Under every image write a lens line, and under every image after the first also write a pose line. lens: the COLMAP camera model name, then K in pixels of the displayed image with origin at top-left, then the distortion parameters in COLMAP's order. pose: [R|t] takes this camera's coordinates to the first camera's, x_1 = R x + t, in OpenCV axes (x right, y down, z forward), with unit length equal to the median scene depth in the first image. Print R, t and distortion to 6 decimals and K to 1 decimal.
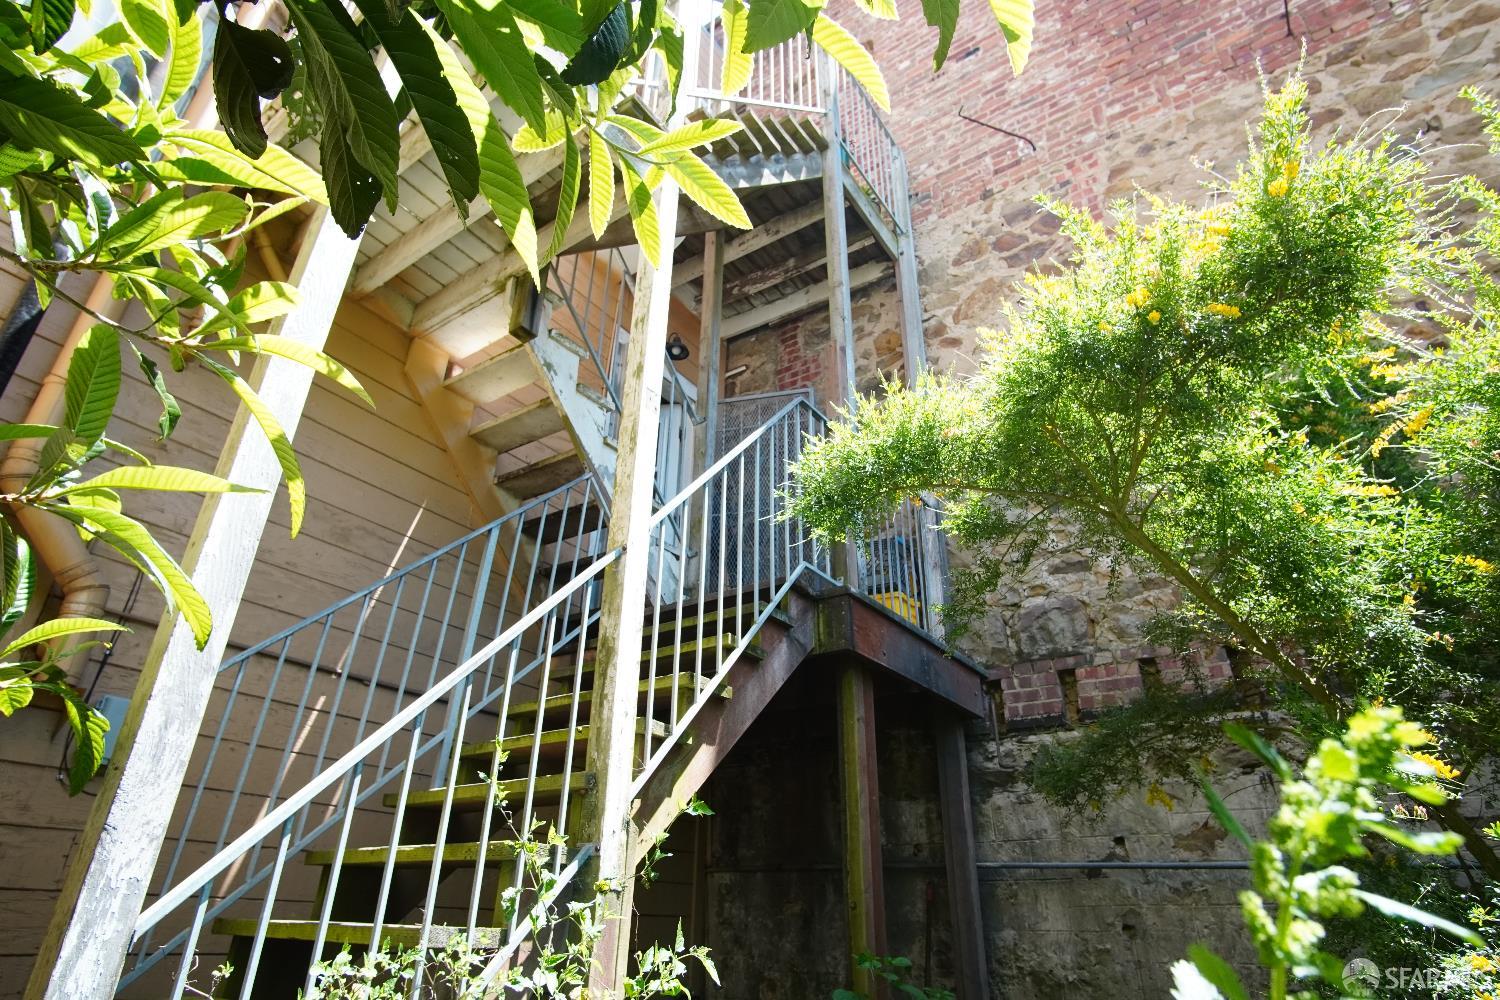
lens RADIAL K [[803.6, 0, 751.9], [0, 803.6, 499.7], [0, 0, 1]] dist [-0.034474, 0.008215]
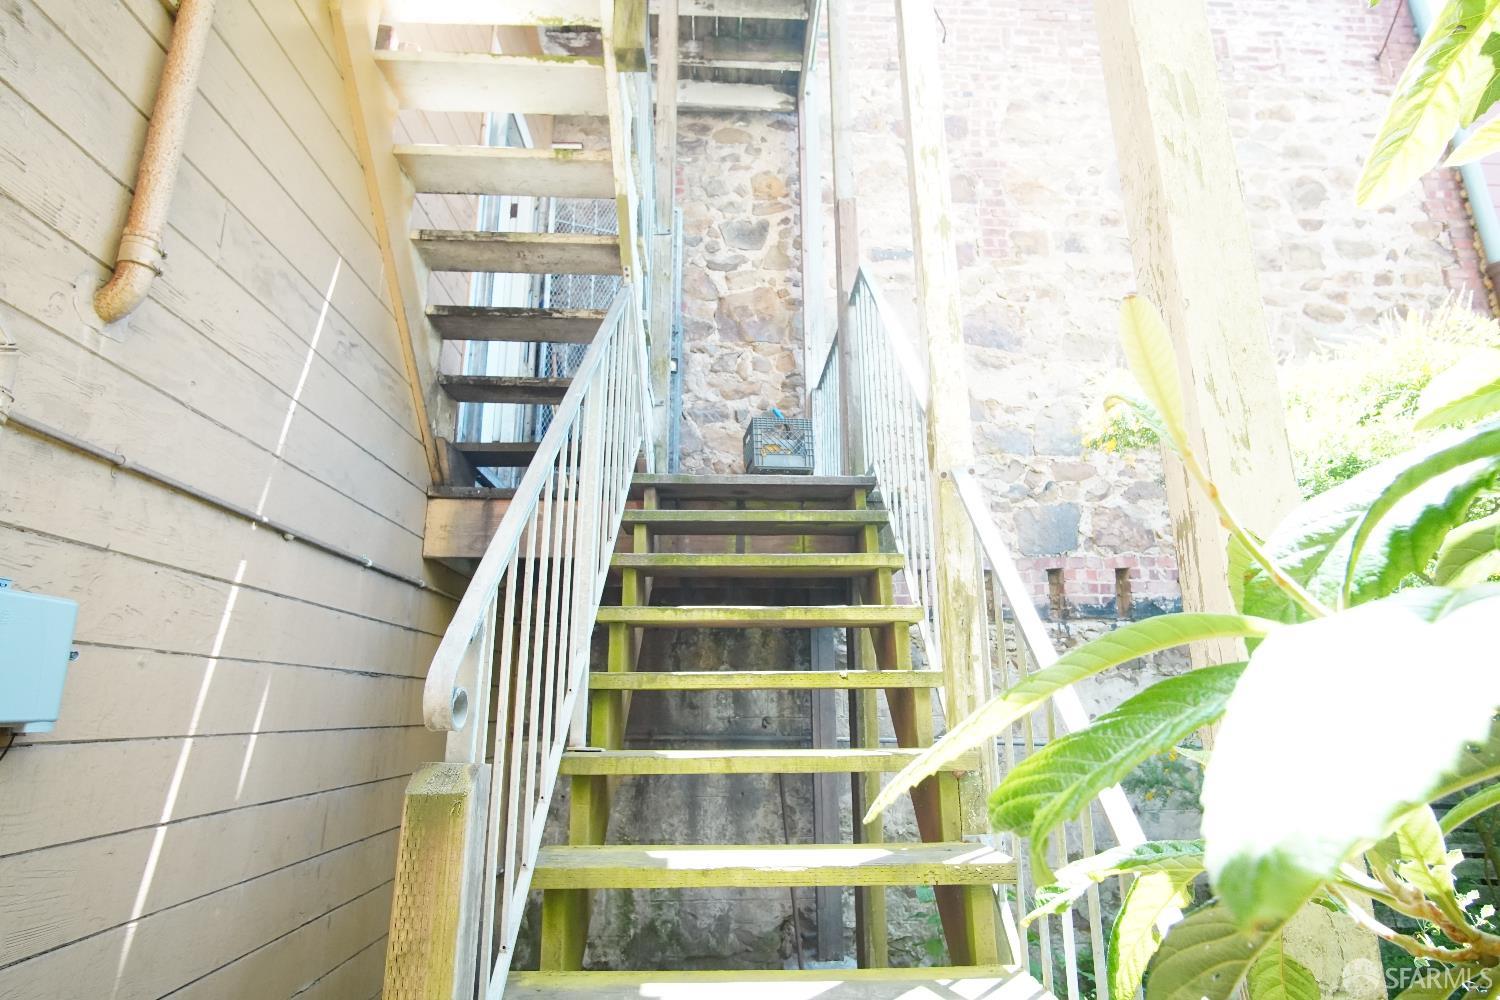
lens RADIAL K [[803.6, 0, 750.3], [0, 803.6, 501.8], [0, 0, 1]] dist [-0.034474, 0.008215]
pose [[0.807320, 0.126945, 0.576297, -0.425530], [-0.259834, 0.953293, 0.154007, 0.012369], [-0.529830, -0.274075, 0.802598, 0.248652]]
